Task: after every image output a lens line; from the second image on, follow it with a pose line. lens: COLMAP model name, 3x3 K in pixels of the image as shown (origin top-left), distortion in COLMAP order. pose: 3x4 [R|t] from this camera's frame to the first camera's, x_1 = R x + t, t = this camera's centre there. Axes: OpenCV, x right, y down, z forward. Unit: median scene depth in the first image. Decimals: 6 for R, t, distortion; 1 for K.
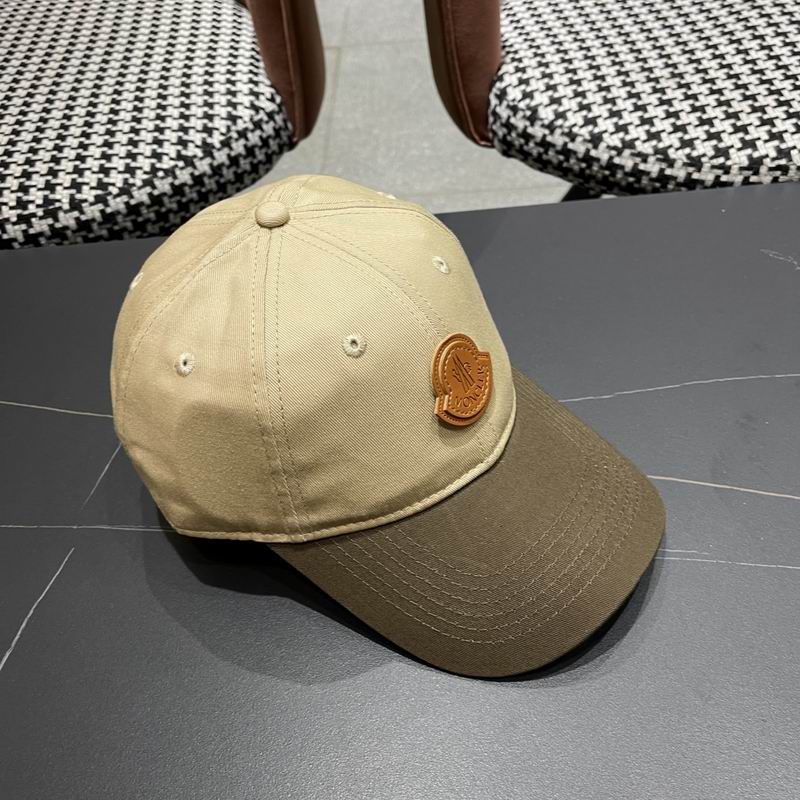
lens RADIAL K [[742.7, 0, 389.8], [0, 742.7, 403.5], [0, 0, 1]] dist [0.008812, 0.012677]
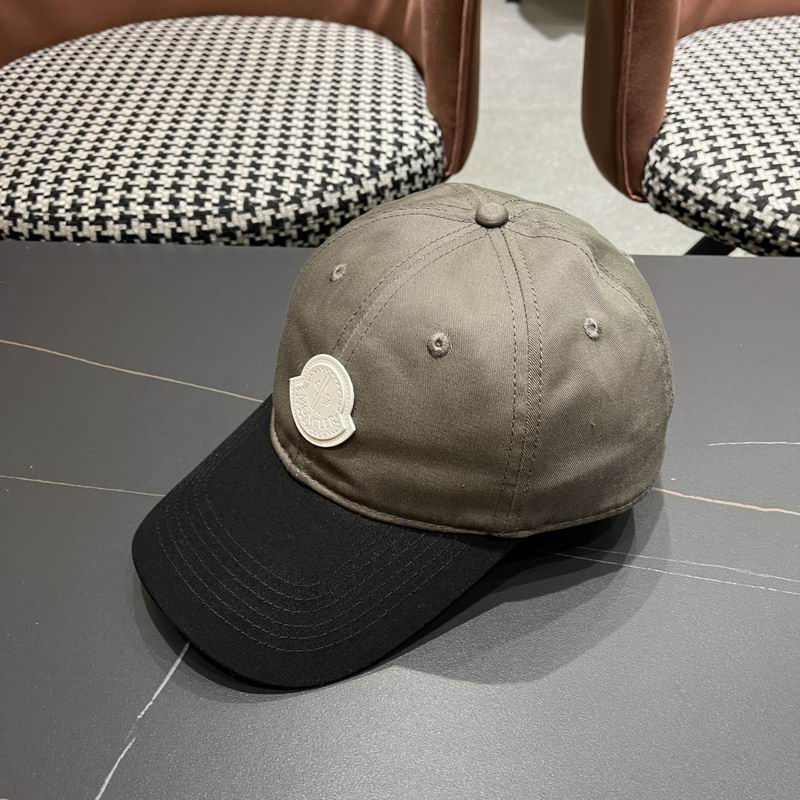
lens RADIAL K [[738.7, 0, 362.5], [0, 738.7, 436.5], [0, 0, 1]] dist [-0.054905, 0.070626]
pose [[0.992758, 0.117030, -0.027126, -0.193746], [-0.118225, 0.991841, -0.047688, 0.072622], [0.021324, 0.050550, 0.998494, 0.009081]]
